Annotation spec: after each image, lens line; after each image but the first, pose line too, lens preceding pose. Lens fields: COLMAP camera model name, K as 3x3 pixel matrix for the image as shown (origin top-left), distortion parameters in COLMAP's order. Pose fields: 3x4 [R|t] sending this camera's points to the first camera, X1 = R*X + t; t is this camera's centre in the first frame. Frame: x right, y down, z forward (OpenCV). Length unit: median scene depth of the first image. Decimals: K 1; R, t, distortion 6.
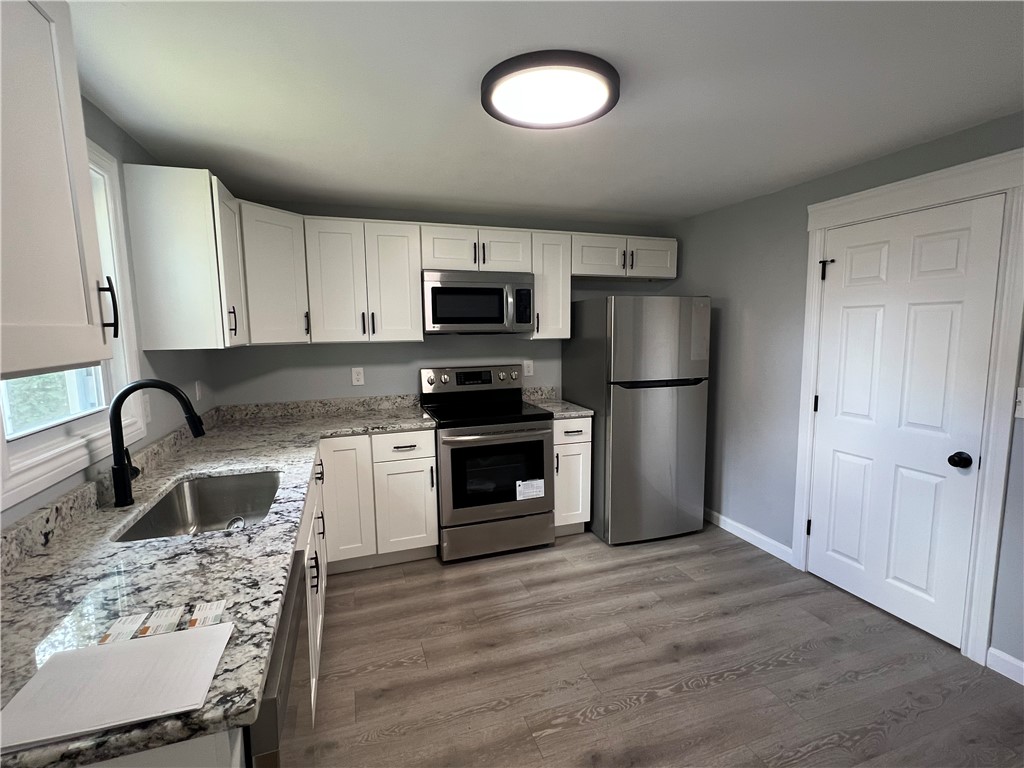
lens RADIAL K [[481.0, 0, 514.4], [0, 481.0, 383.1], [0, 0, 1]] dist [-0.001286, 0.000681]
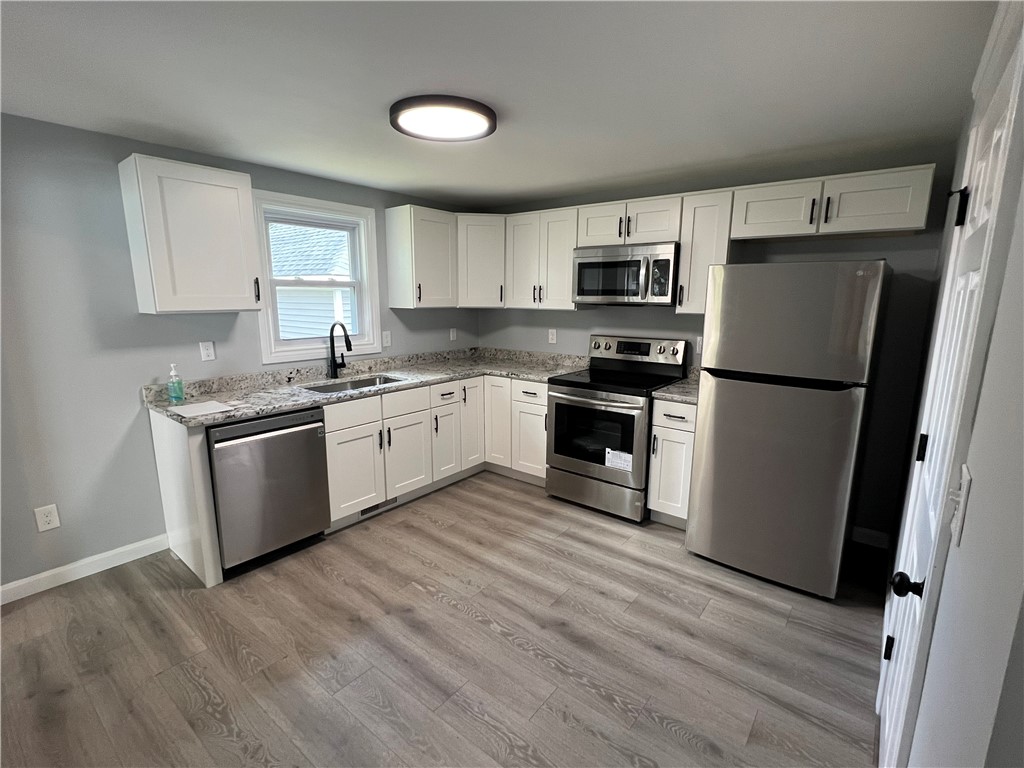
lens RADIAL K [[481.0, 0, 515.3], [0, 481.0, 385.5], [0, 0, 1]] dist [-0.001286, 0.000681]
pose [[0.538084, 0.171023, -0.825358, 0.779120], [-0.109782, 0.985078, 0.132548, -0.050178], [0.835711, 0.019287, 0.548830, 0.267062]]
